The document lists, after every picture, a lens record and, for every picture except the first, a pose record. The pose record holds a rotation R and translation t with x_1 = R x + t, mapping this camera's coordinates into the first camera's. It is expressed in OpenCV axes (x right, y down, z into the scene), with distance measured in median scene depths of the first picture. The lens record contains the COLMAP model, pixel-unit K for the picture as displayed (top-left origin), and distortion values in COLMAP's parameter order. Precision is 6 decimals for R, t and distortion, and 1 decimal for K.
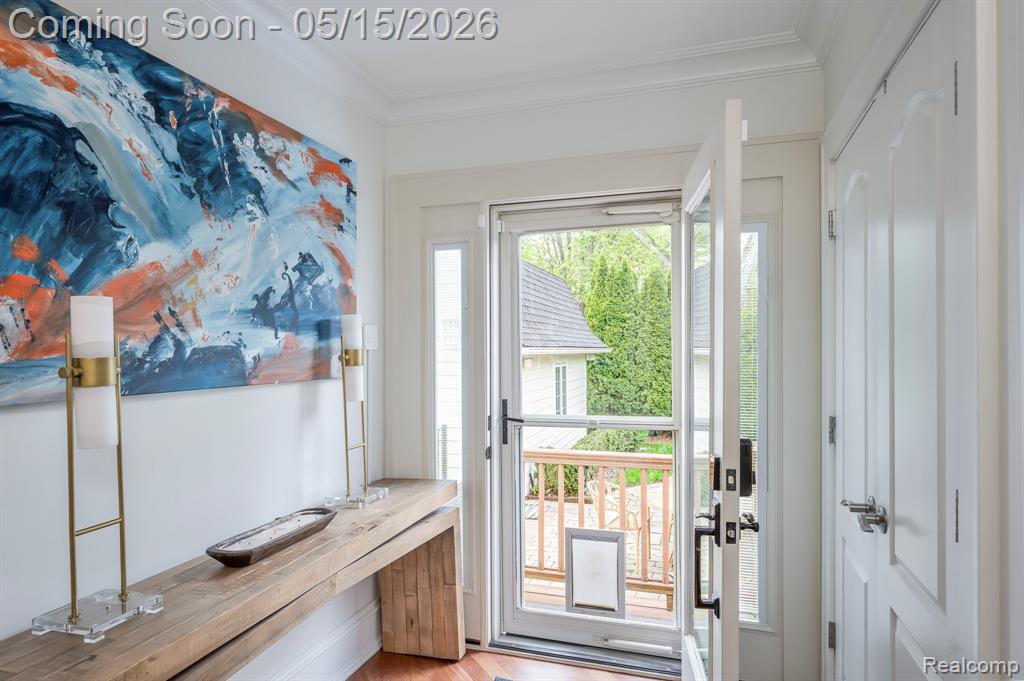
lens RADIAL K [[631.8, 0, 508.5], [0, 631.8, 347.7], [0, 0, 1]] dist [-0.008917, 0.004642]
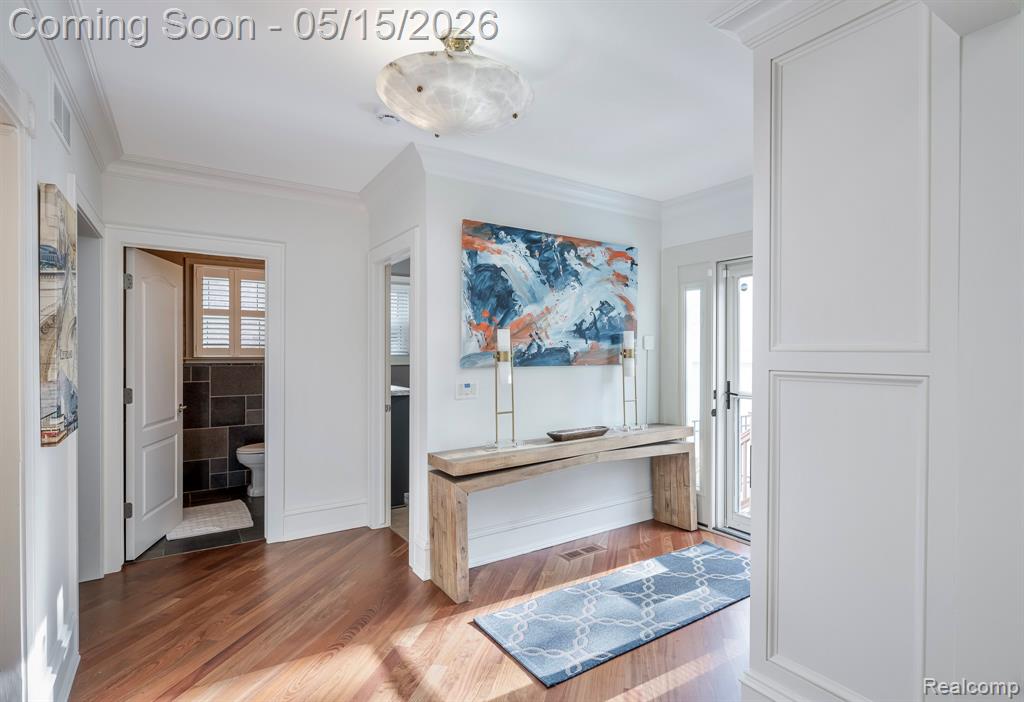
lens RADIAL K [[510.2, 0, 515.2], [0, 510.2, 351.5], [0, 0, 1]] dist [0.003053, 0.000238]
pose [[0.770580, 0.009963, -0.637266, 0.579878], [-0.005597, 0.999945, 0.008865, -0.003073], [0.637319, -0.003264, 0.770593, -0.499417]]
